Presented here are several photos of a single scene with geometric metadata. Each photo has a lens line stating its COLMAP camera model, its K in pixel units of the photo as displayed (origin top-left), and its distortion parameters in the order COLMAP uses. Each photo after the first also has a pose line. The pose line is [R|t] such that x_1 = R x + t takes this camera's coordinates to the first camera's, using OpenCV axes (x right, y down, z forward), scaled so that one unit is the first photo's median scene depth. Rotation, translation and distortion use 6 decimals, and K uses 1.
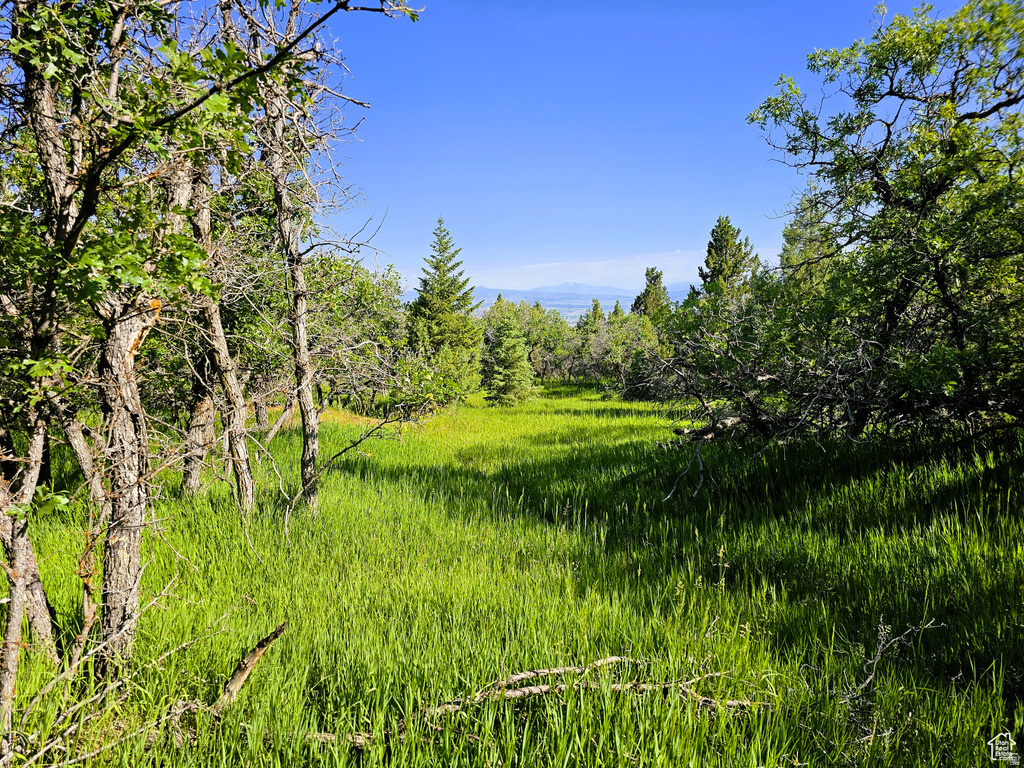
lens RADIAL K [[664.1, 0, 512.0], [0, 664.1, 384.0], [0, 0, 1]] dist [0.051712, 0.000219]
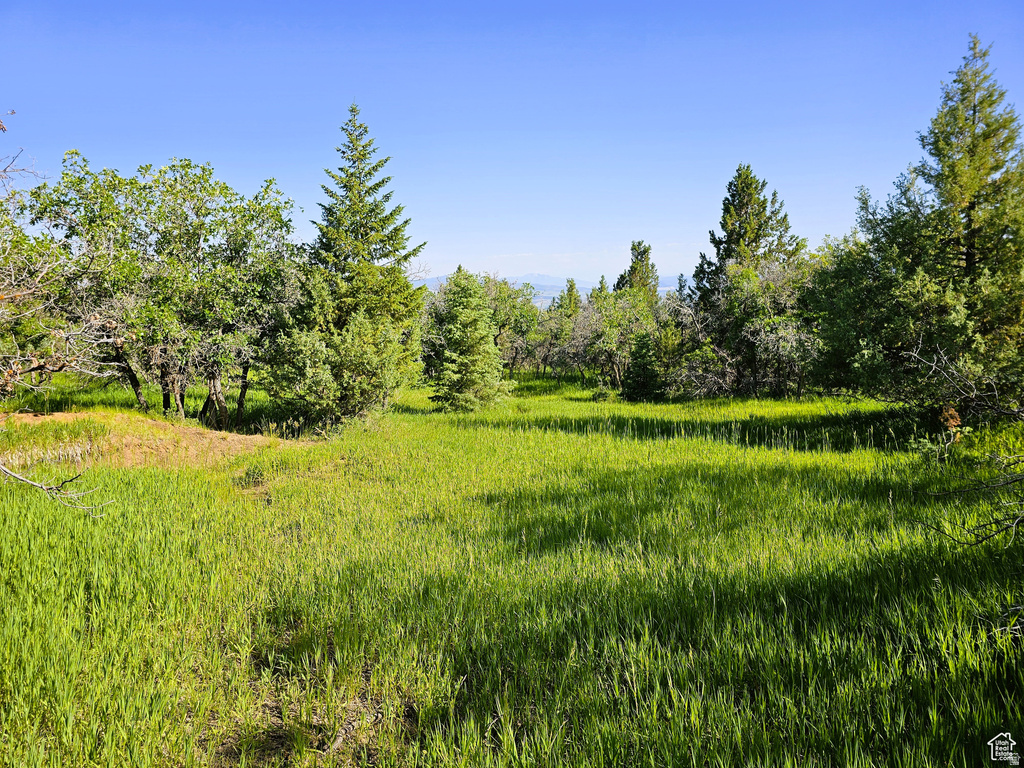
lens RADIAL K [[664.1, 0, 512.0], [0, 664.1, 384.0], [0, 0, 1]] dist [0.051712, 0.000219]
pose [[0.998433, 0.009416, 0.055167, 0.004566], [-0.010202, 0.999850, 0.013988, -0.003267], [-0.055027, -0.014529, 0.998379, 0.324748]]
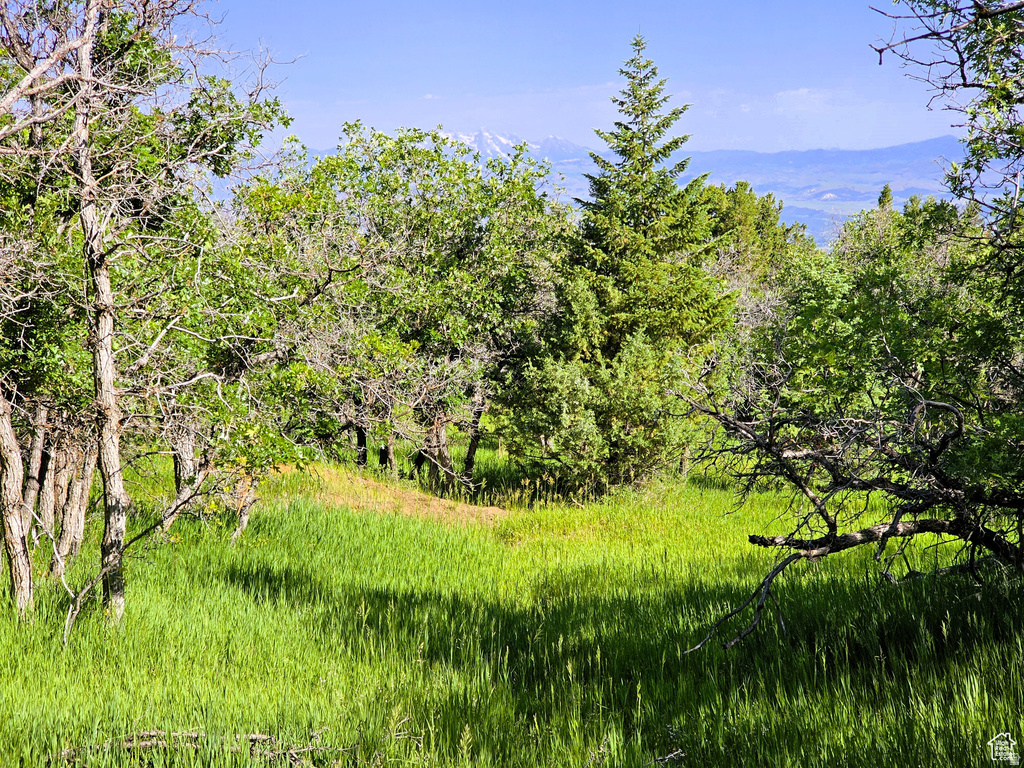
lens RADIAL K [[1897.8, 0, 512.0], [0, 1897.8, 384.0], [0, 0, 1]] dist [-0.592469, 0.069883]
pose [[0.965580, 0.028777, -0.258510, 0.110816], [-0.033417, 0.999349, -0.013569, -0.007884], [0.257951, 0.021741, 0.965913, -0.140460]]
